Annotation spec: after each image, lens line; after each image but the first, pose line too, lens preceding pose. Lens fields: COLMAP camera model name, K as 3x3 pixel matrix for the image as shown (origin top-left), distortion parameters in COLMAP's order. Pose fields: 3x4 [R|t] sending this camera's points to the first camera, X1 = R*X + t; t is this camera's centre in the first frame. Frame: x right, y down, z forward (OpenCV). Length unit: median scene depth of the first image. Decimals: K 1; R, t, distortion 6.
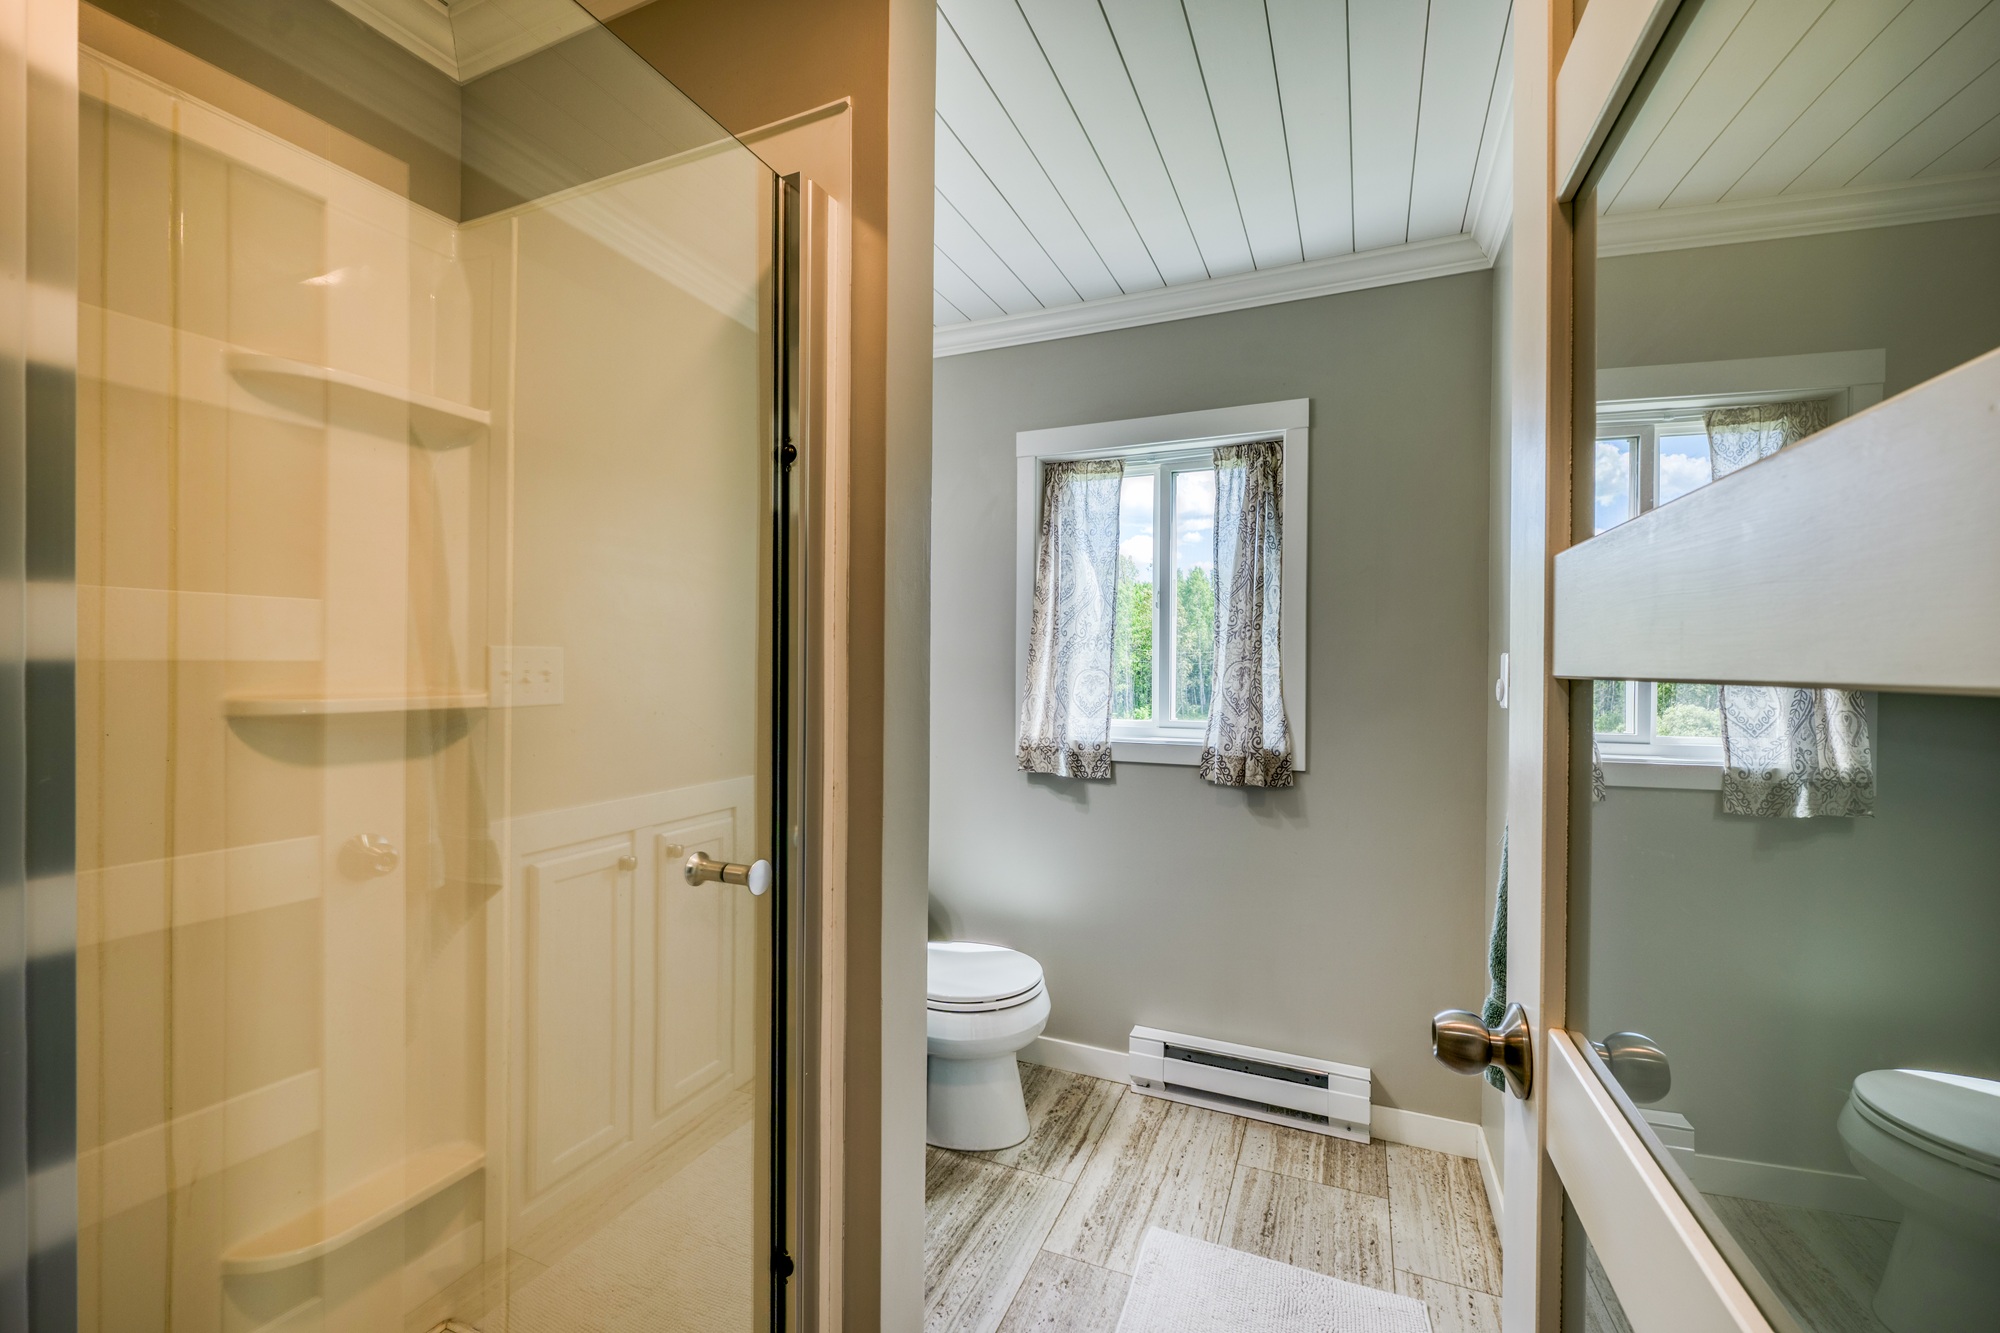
lens RADIAL K [[817.7, 0, 994.1], [0, 817.7, 674.9], [0, 0, 1]] dist [0.001812, -0.001616]
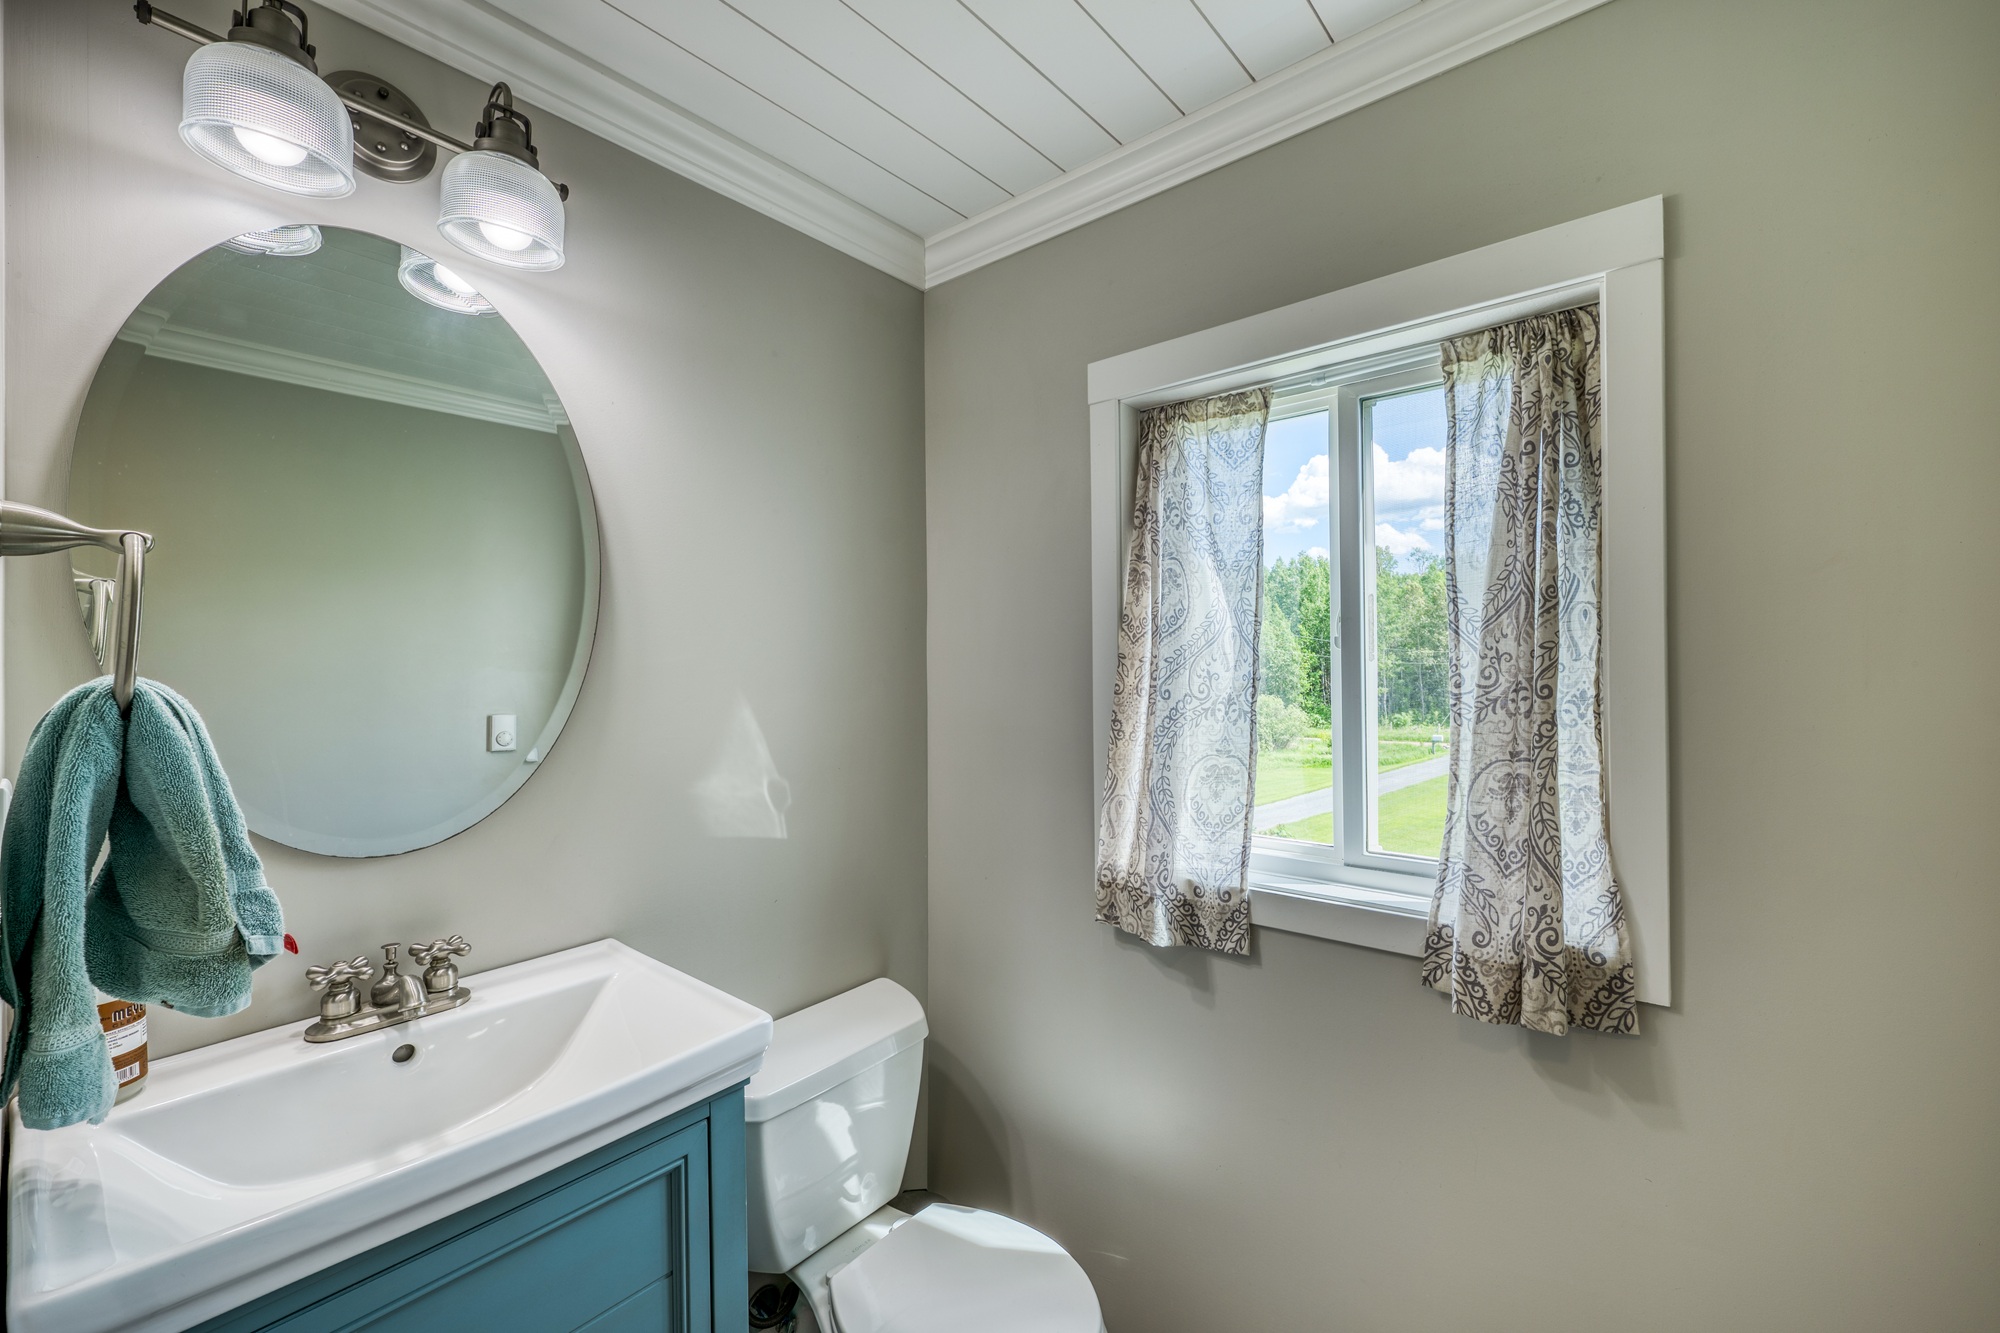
lens RADIAL K [[817.7, 0, 1004.0], [0, 817.7, 670.8], [0, 0, 1]] dist [0.001812, -0.001616]
pose [[0.963109, -0.010050, -0.268925, 0.133226], [0.003840, 0.999714, -0.023609, -0.055078], [0.269086, 0.021706, 0.962872, 0.414291]]
